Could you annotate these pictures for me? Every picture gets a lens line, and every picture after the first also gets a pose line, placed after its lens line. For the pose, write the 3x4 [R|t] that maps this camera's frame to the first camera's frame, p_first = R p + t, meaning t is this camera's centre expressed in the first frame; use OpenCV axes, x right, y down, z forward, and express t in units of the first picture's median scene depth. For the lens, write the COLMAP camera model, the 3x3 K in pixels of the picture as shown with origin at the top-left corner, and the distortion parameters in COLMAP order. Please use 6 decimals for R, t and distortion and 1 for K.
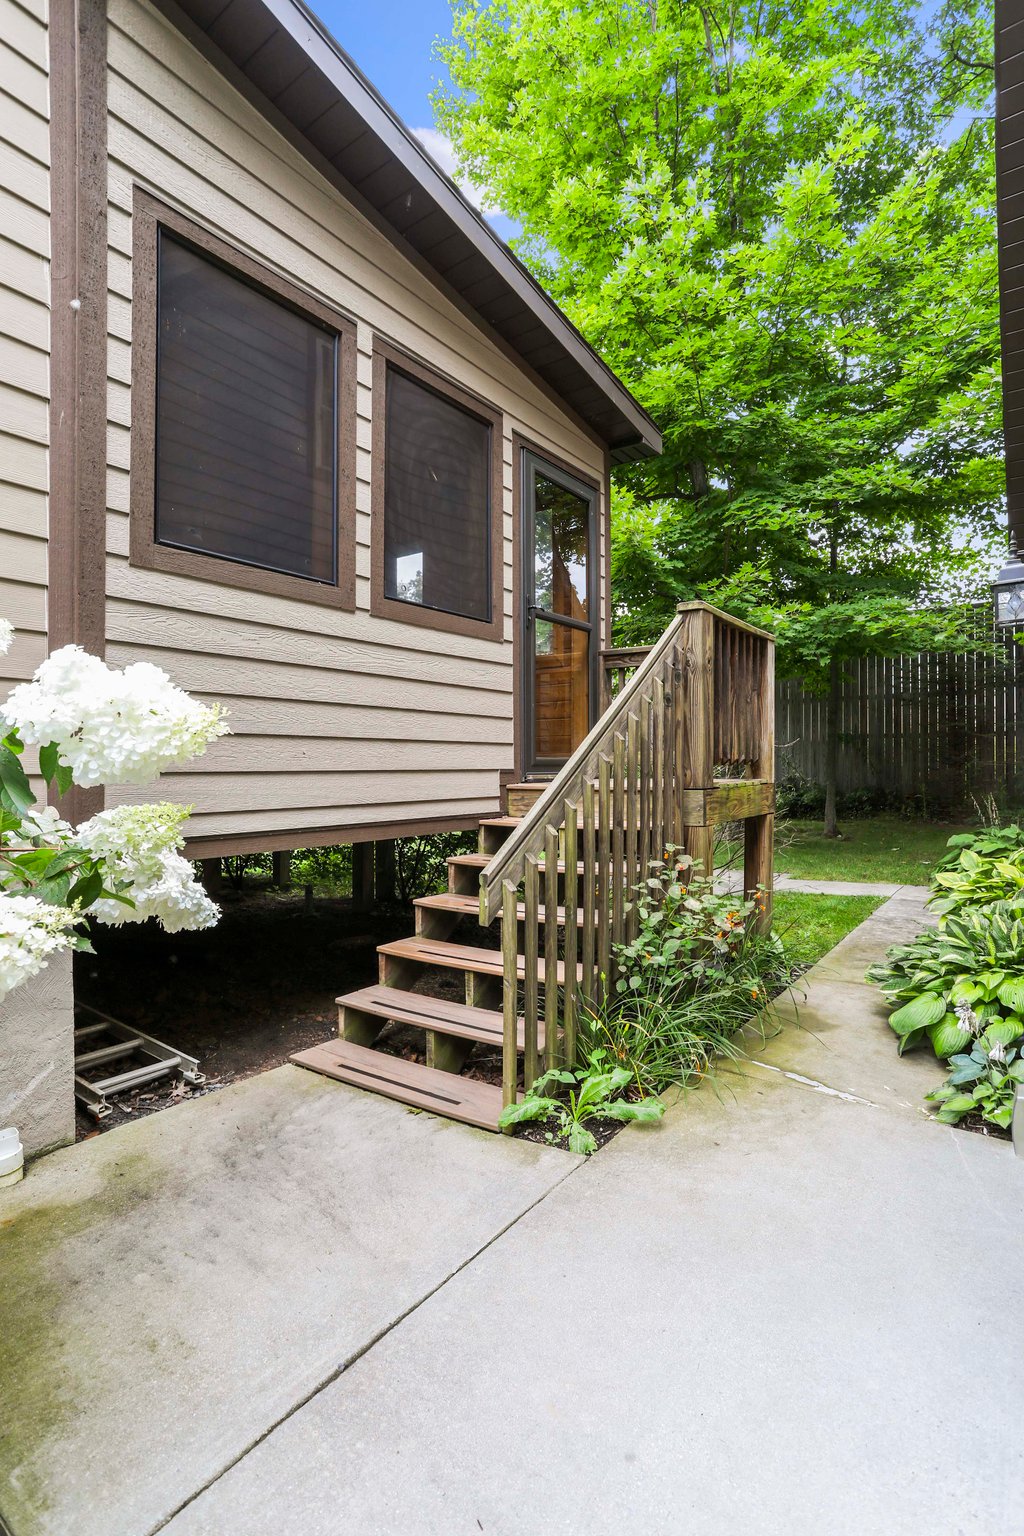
lens RADIAL K [[759.7, 0, 512.0], [0, 759.7, 768.0], [0, 0, 1]] dist [-0.006571, 0.000558]
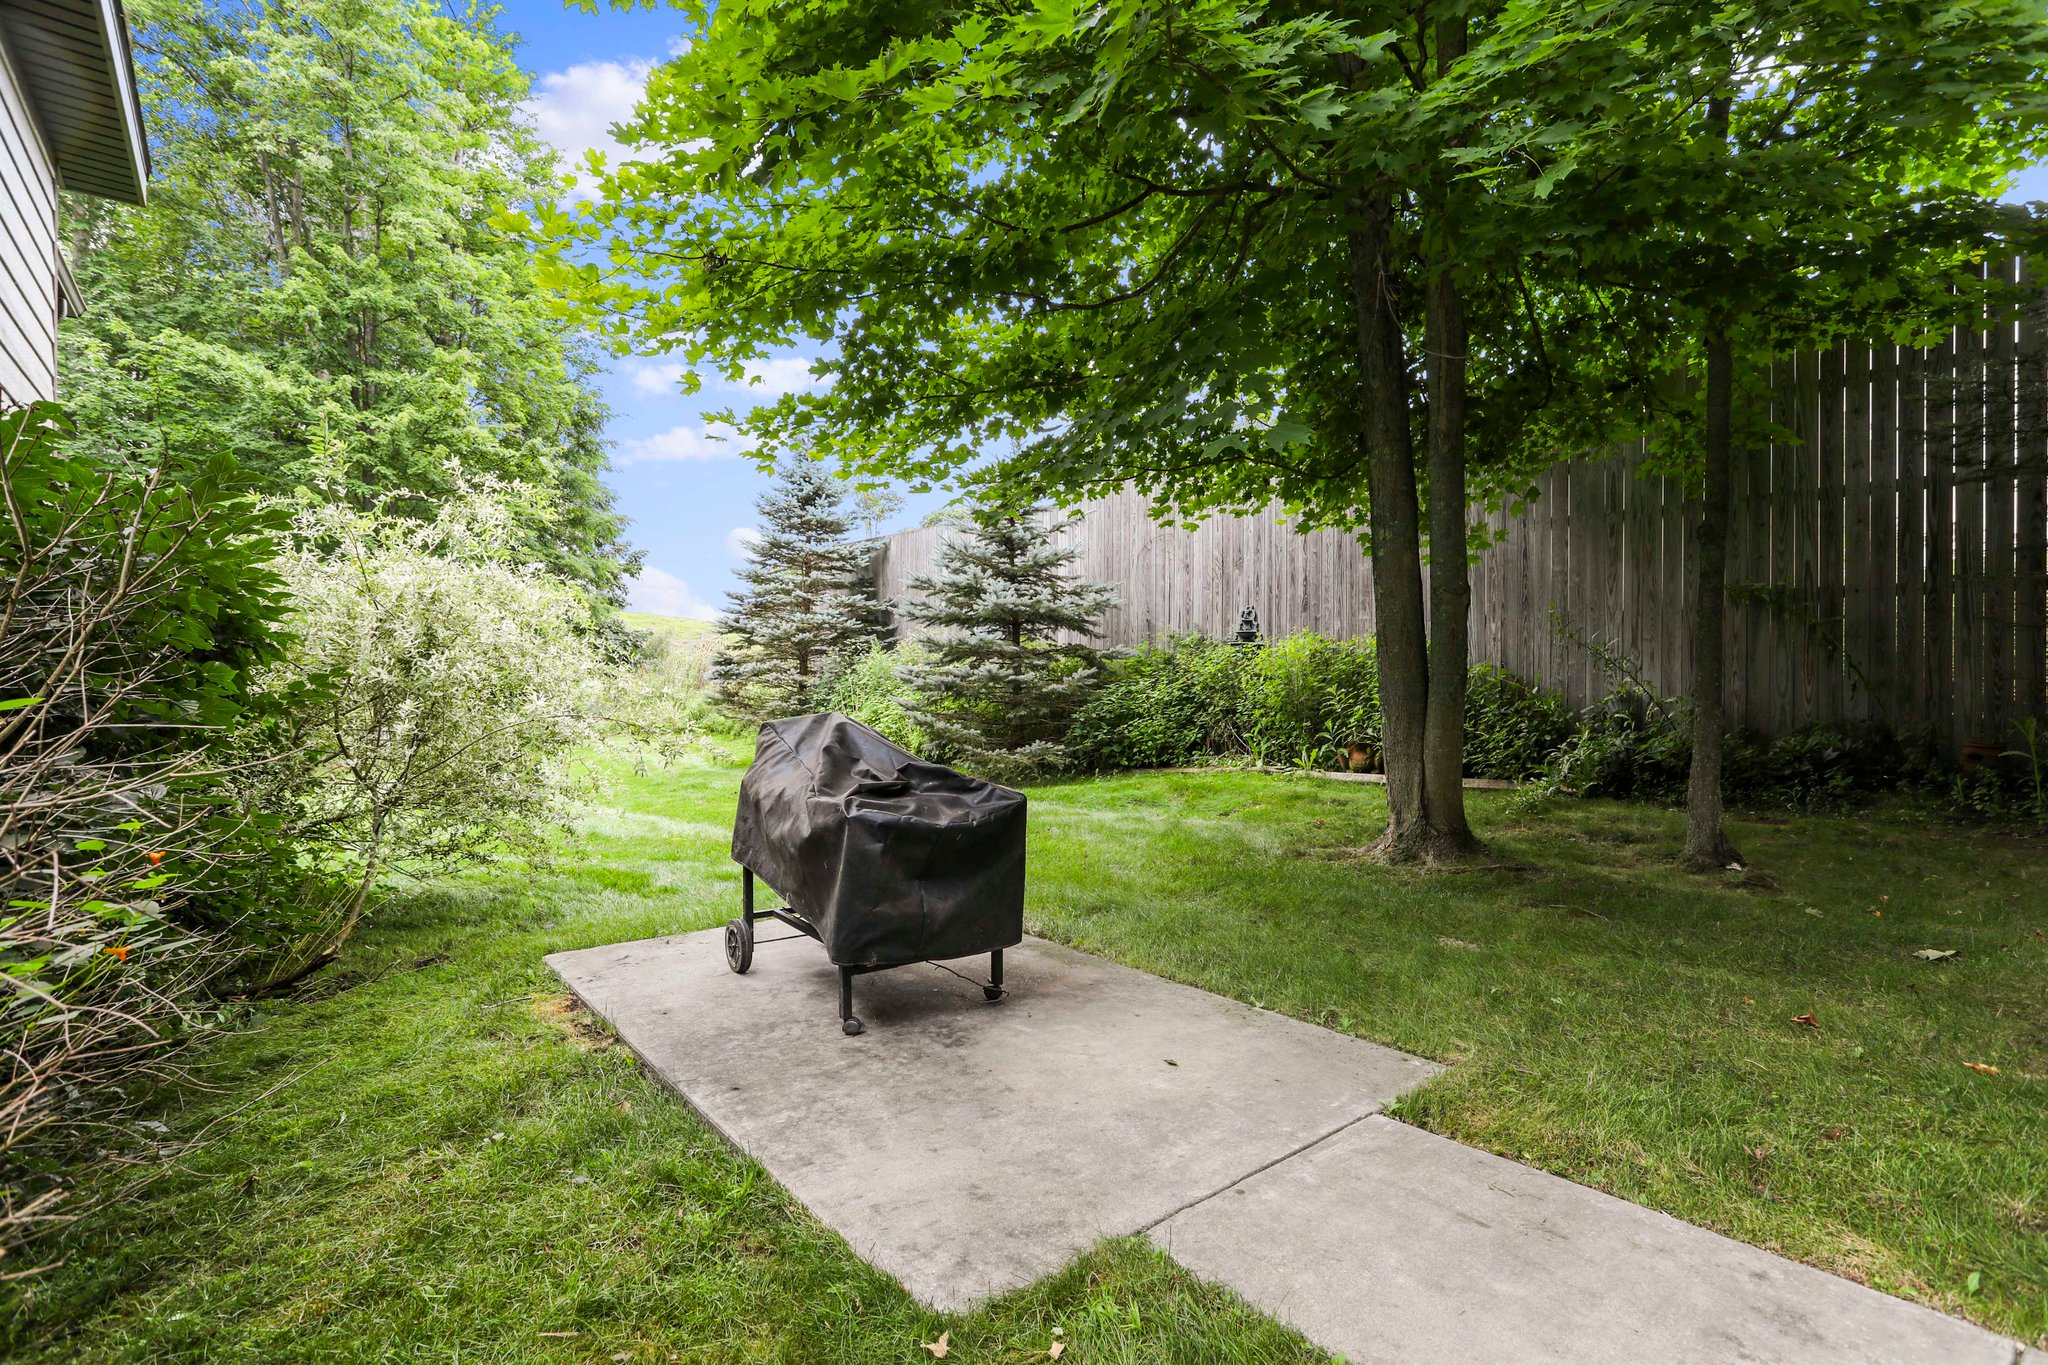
lens RADIAL K [[961.3, 0, 1024.0], [0, 961.3, 682.5], [0, 0, 1]] dist [-0.002247, -0.000136]
pose [[0.960973, 0.011462, -0.276403, 0.206267], [-0.011867, 0.999930, 0.000207, 0.009129], [0.276386, 0.003081, 0.961042, 0.420953]]
